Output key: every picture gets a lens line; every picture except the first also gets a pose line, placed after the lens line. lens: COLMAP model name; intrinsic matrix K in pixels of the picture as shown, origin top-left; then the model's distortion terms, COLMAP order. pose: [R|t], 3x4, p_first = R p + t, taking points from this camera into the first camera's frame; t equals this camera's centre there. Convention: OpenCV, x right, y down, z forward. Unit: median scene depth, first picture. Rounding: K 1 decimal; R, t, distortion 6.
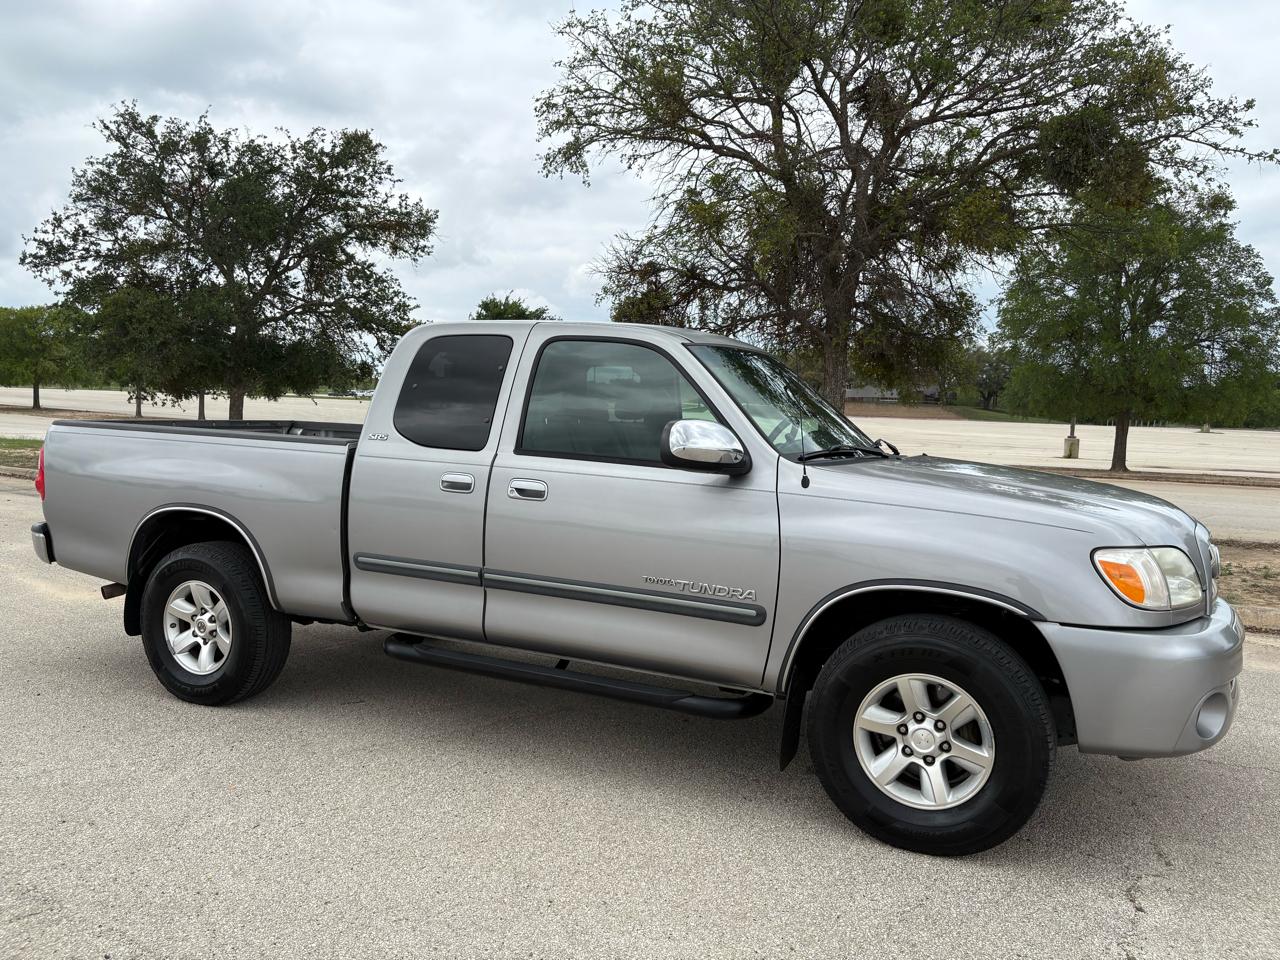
lens RADIAL K [[968.0, 0, 632.0], [0, 968.0, 480.4], [0, 0, 1]] dist [0.044860, -0.060105]
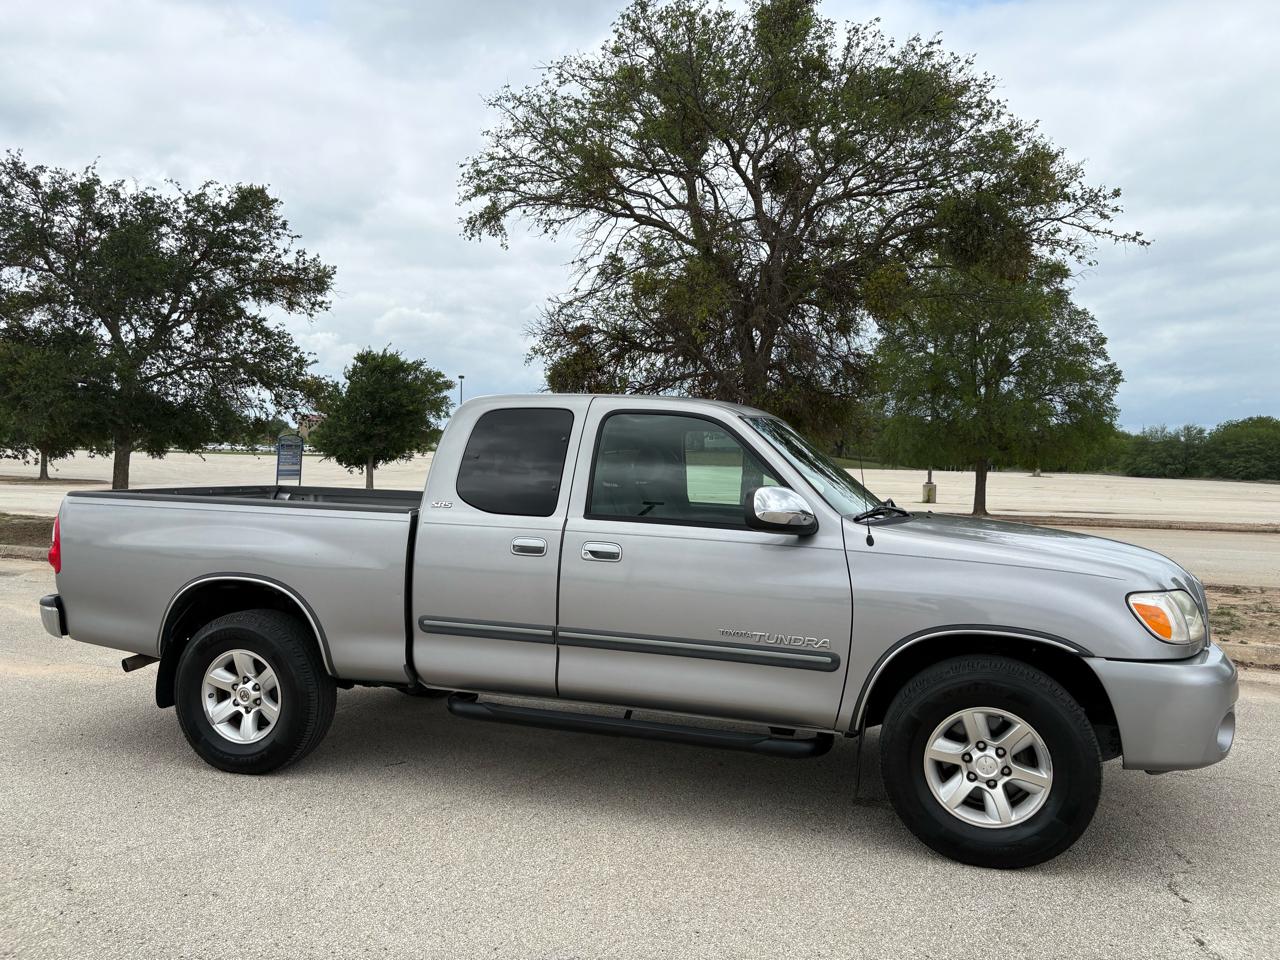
lens RADIAL K [[965.8, 0, 632.6], [0, 965.8, 480.0], [0, 0, 1]] dist [0.044609, -0.056111]
pose [[0.990121, -0.013468, 0.139569, -0.182855], [0.020677, 0.998519, -0.050329, -0.012832], [-0.138684, 0.052718, 0.988933, -0.058116]]
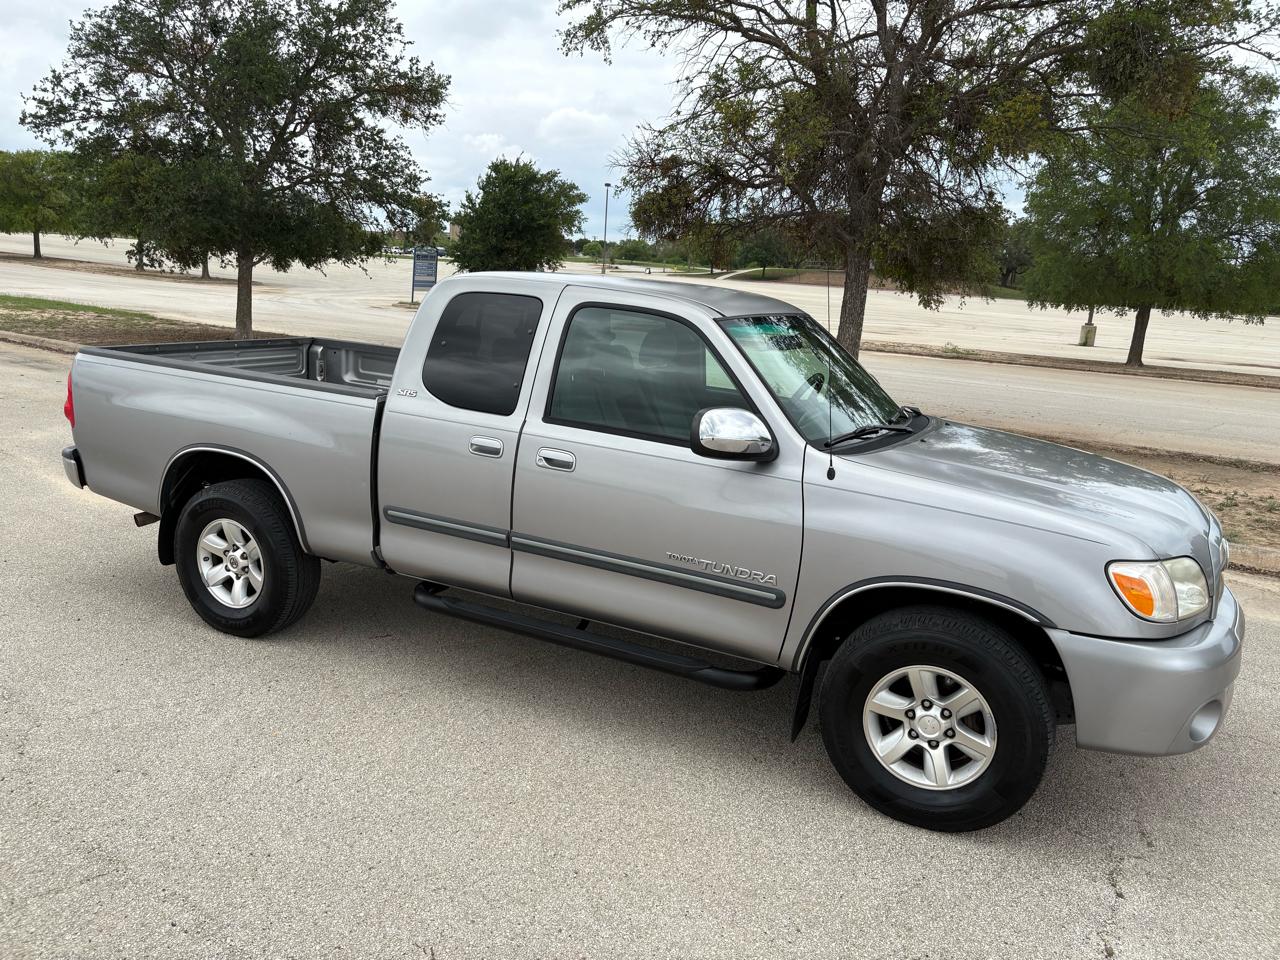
lens RADIAL K [[969.6, 0, 633.9], [0, 969.6, 475.5], [0, 0, 1]] dist [0.039838, -0.051813]
pose [[0.999493, 0.031783, -0.002084, -0.018927], [-0.031228, 0.990700, 0.132433, -0.091368], [0.006274, -0.132301, 0.991190, -0.009370]]
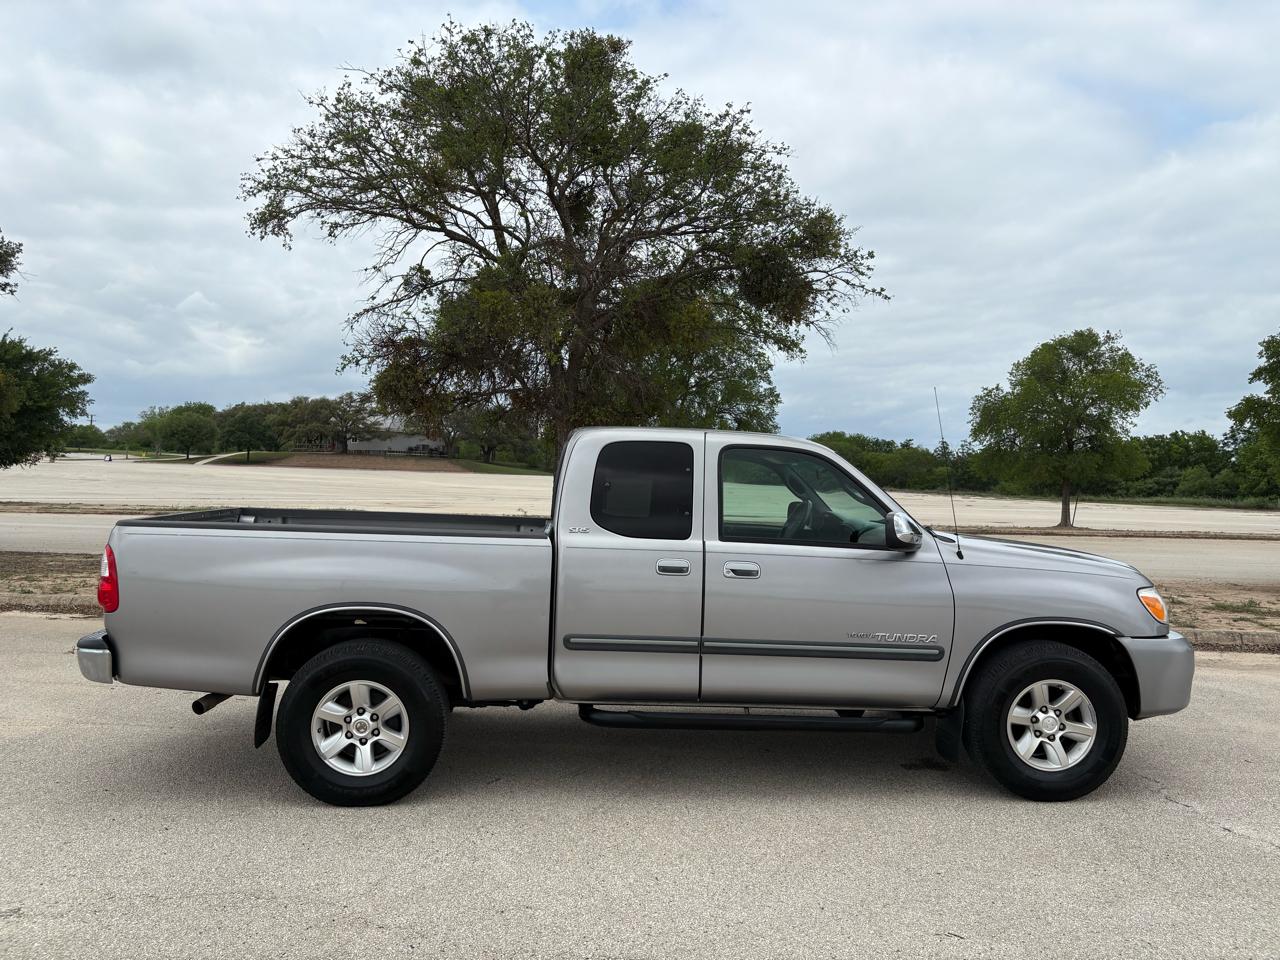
lens RADIAL K [[964.8, 0, 633.5], [0, 964.8, 475.7], [0, 0, 1]] dist [0.046021, -0.056870]
pose [[0.871623, -0.008662, 0.490101, -0.682186], [0.037359, 0.998110, -0.048801, -0.045795], [-0.488751, 0.060845, 0.870299, -0.008143]]
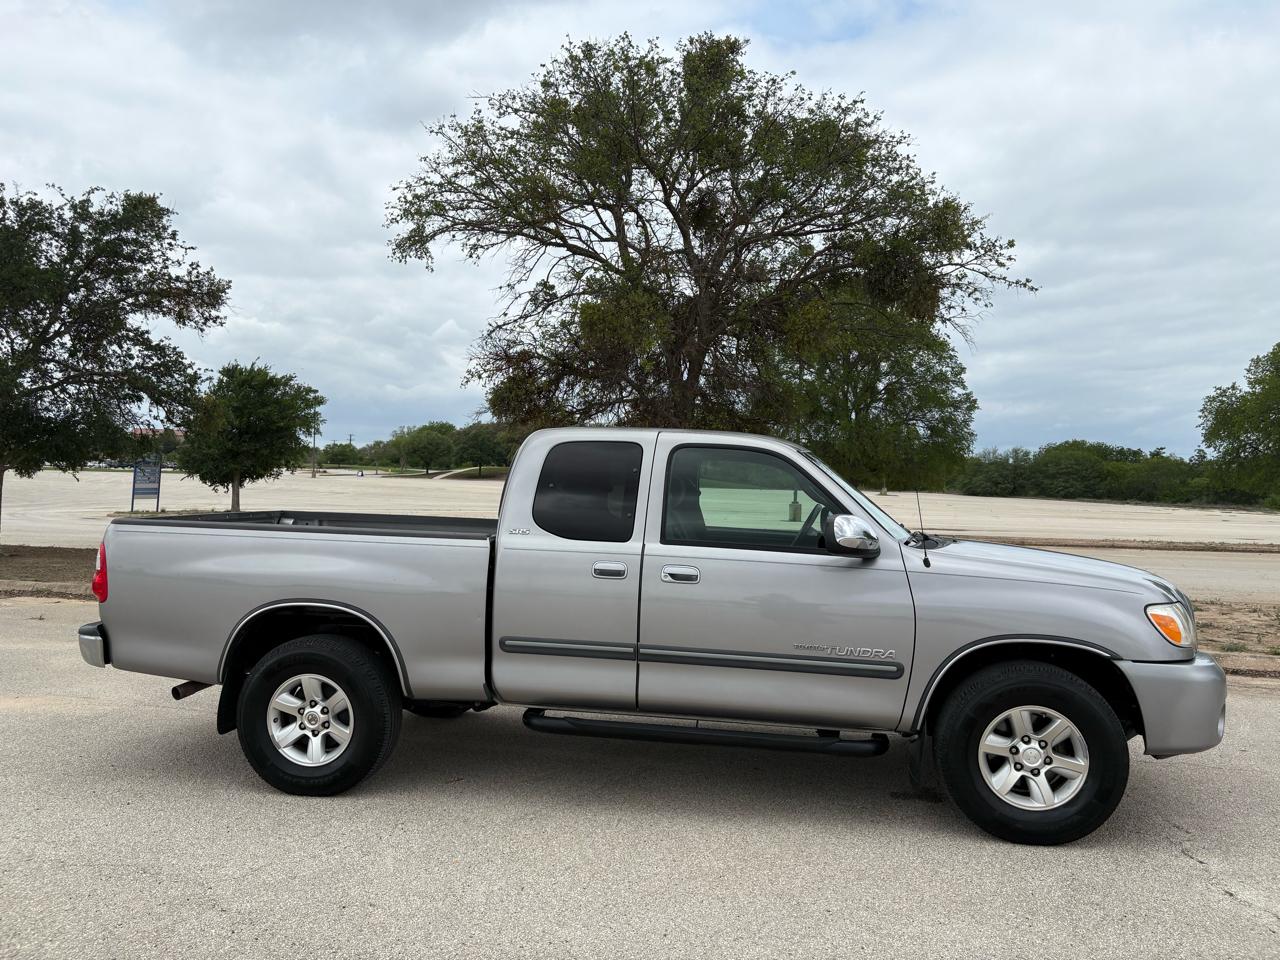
lens RADIAL K [[964.8, 0, 633.5], [0, 964.8, 475.7], [0, 0, 1]] dist [0.046021, -0.056870]
pose [[0.959125, -0.006708, 0.282904, -0.405449], [0.027539, 0.997186, -0.069720, -0.024695], [-0.281641, 0.074661, 0.956611, -0.093149]]
